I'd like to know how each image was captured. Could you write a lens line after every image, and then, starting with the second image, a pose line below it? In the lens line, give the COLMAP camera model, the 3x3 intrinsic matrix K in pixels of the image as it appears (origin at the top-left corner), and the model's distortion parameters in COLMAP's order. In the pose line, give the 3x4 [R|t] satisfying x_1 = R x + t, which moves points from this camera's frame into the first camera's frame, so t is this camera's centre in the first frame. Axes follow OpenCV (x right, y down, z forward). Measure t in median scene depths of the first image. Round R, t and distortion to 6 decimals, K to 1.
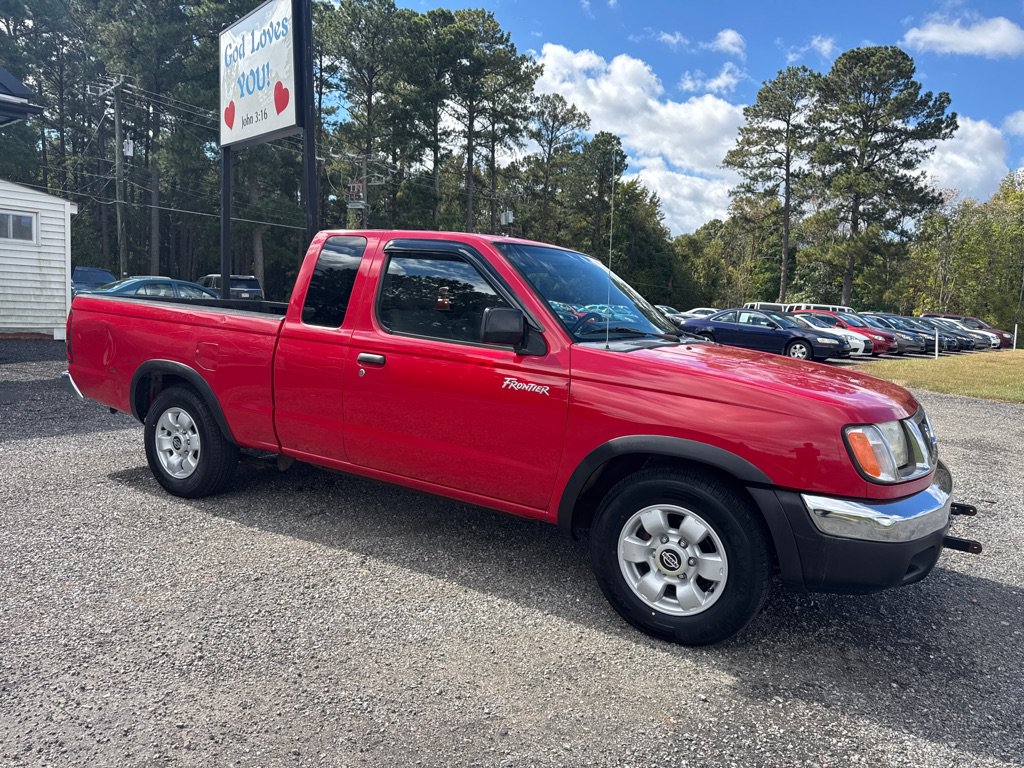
lens RADIAL K [[726.3, 0, 502.0], [0, 726.3, 401.1], [0, 0, 1]] dist [0.036096, -0.037547]
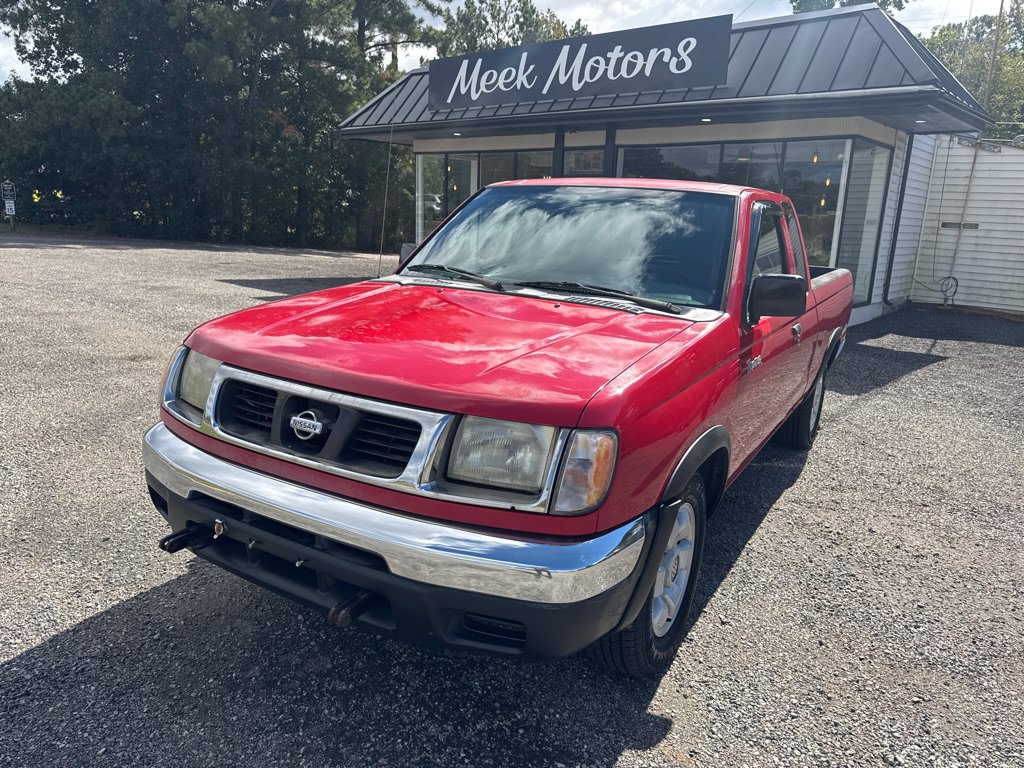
lens RADIAL K [[726.3, 0, 508.8], [0, 726.3, 382.6], [0, 0, 1]] dist [0.036096, -0.037547]
pose [[0.017606, 0.168145, -0.985605, 0.284188], [-0.191296, 0.968114, 0.161743, -0.030902], [0.981375, 0.185694, 0.049210, 0.264263]]
